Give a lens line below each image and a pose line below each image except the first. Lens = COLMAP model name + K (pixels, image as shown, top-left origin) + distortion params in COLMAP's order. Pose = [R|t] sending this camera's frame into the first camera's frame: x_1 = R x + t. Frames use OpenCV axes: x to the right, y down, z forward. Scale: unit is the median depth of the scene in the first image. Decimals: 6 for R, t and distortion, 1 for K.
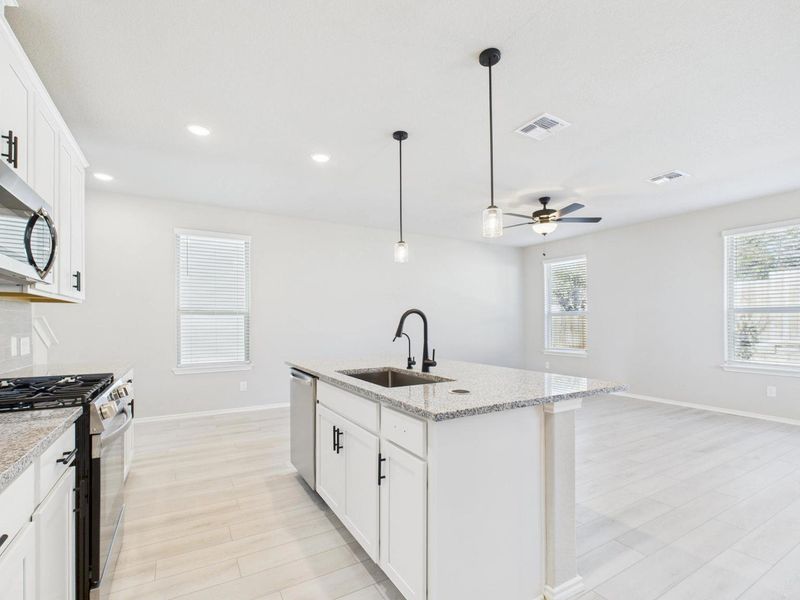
lens RADIAL K [[379.4, 0, 400.2], [0, 379.4, 320.7], [0, 0, 1]] dist [0.001680, 0.000079]
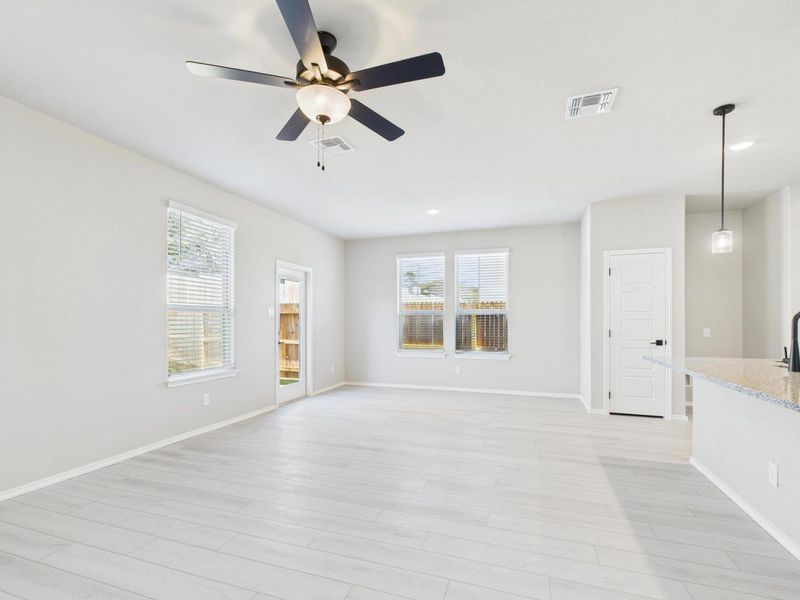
lens RADIAL K [[379.4, 0, 400.2], [0, 379.4, 320.7], [0, 0, 1]] dist [0.001680, 0.000079]
pose [[-0.649764, 0.004632, 0.760122, -0.005795], [-0.000408, 0.999979, -0.006443, 0.004954], [-0.760136, -0.004496, -0.649748, 1.218271]]
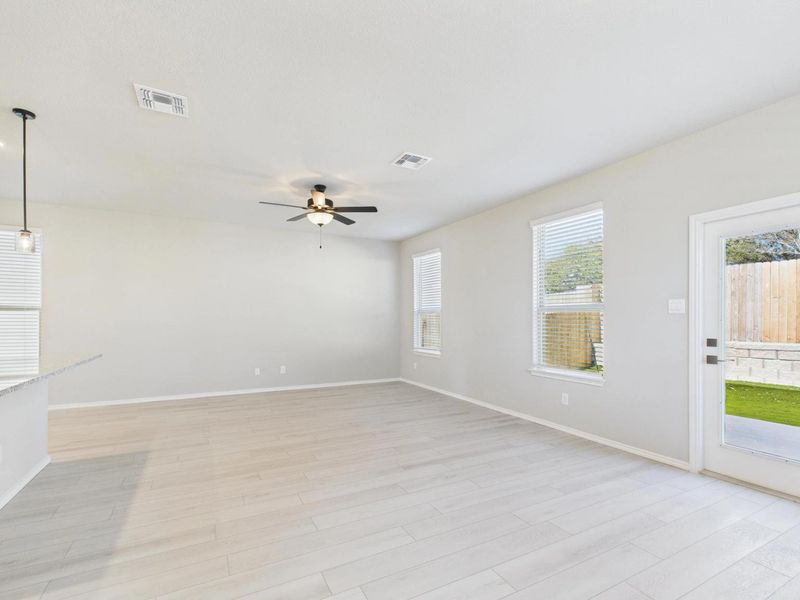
lens RADIAL K [[378.9, 0, 400.4], [0, 378.9, 317.1], [0, 0, 1]] dist [-0.000215, 0.000384]
pose [[0.999047, 0.005467, -0.043296, 0.617563], [-0.005565, 0.999982, -0.002149, -0.003192], [0.043284, 0.002388, 0.999060, 0.087872]]
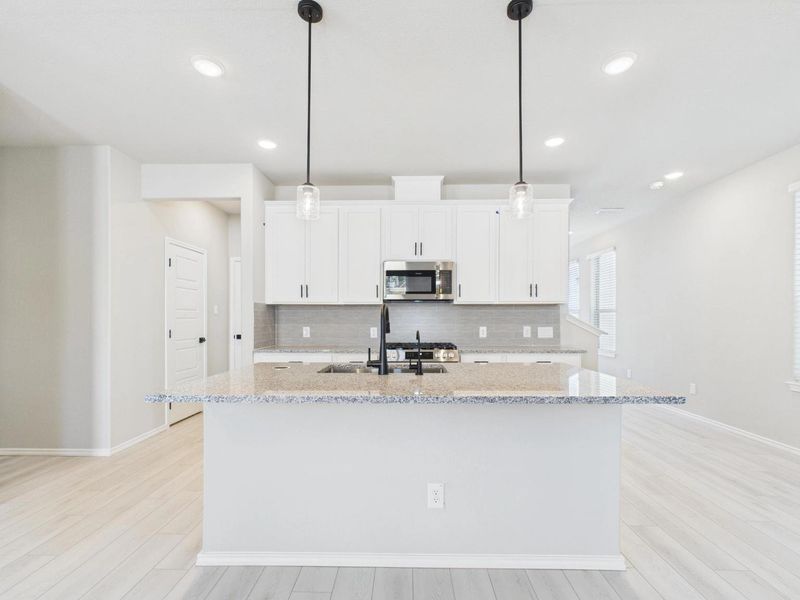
lens RADIAL K [[379.4, 0, 400.2], [0, 379.4, 320.7], [0, 0, 1]] dist [0.001680, 0.000079]
pose [[-0.523100, 0.007566, -0.852238, 0.405083], [0.005187, 0.999970, 0.005694, 0.002688], [0.852256, -0.001442, -0.523123, 0.755605]]
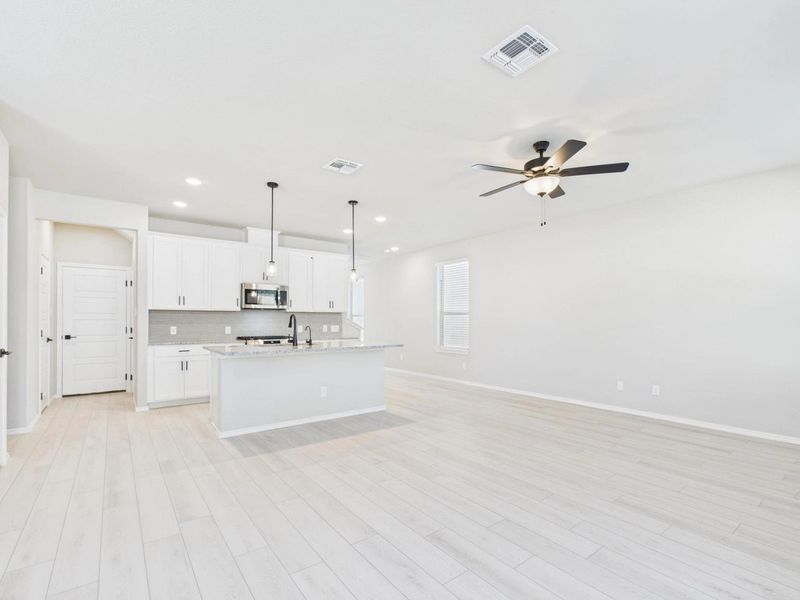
lens RADIAL K [[379.4, 0, 400.2], [0, 379.4, 320.7], [0, 0, 1]] dist [0.001680, 0.000079]
pose [[0.114852, 0.003252, -0.993377, 1.046473], [0.002189, 0.999991, 0.003527, 0.000105], [0.993380, -0.002580, 0.114844, 0.662922]]
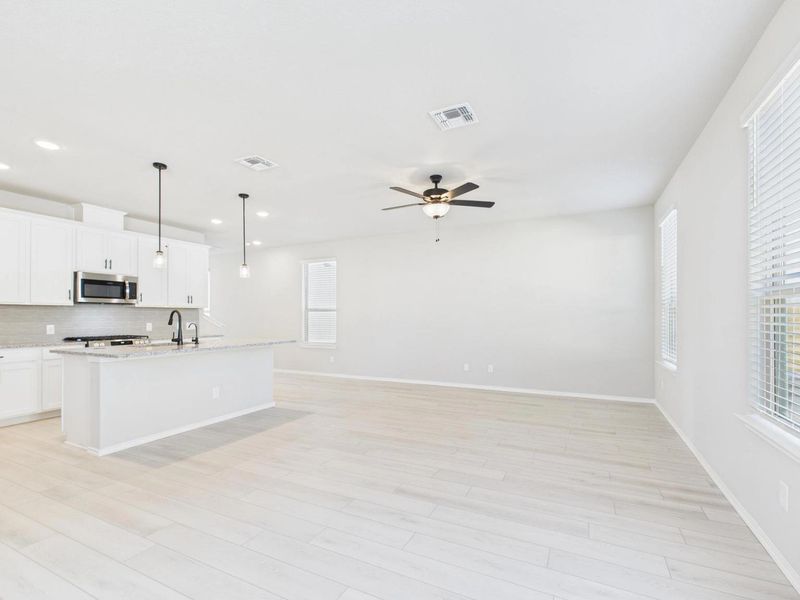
lens RADIAL K [[378.9, 0, 400.4], [0, 378.9, 317.1], [0, 0, 1]] dist [-0.000215, 0.000384]
pose [[0.549894, 0.003227, -0.835228, 1.070954], [0.002357, 0.999983, 0.005416, -0.001560], [0.835231, -0.004947, 0.549877, 0.447670]]
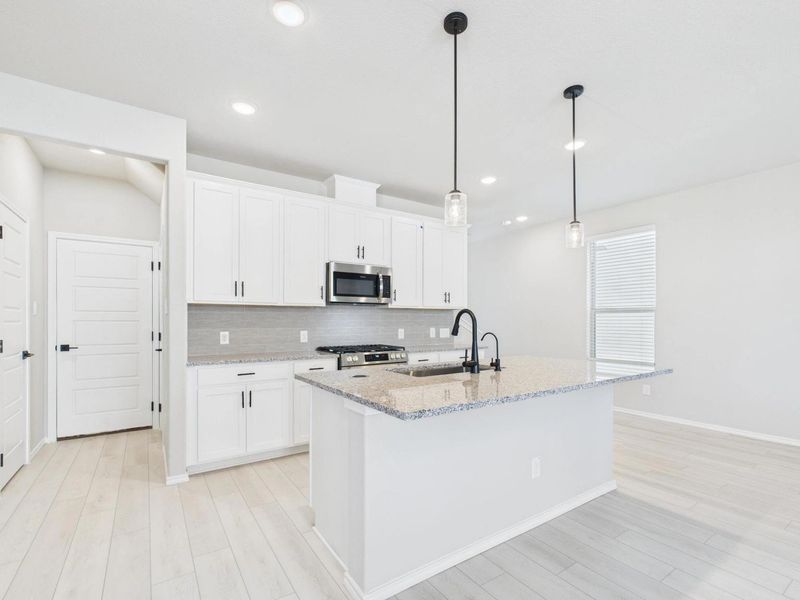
lens RADIAL K [[379.4, 0, 400.2], [0, 379.4, 320.7], [0, 0, 1]] dist [0.001680, 0.000079]
pose [[0.059768, 0.003362, -0.998207, 0.520337], [0.004233, 0.999984, 0.003621, -0.001460], [0.998203, -0.004442, 0.059753, 0.379611]]
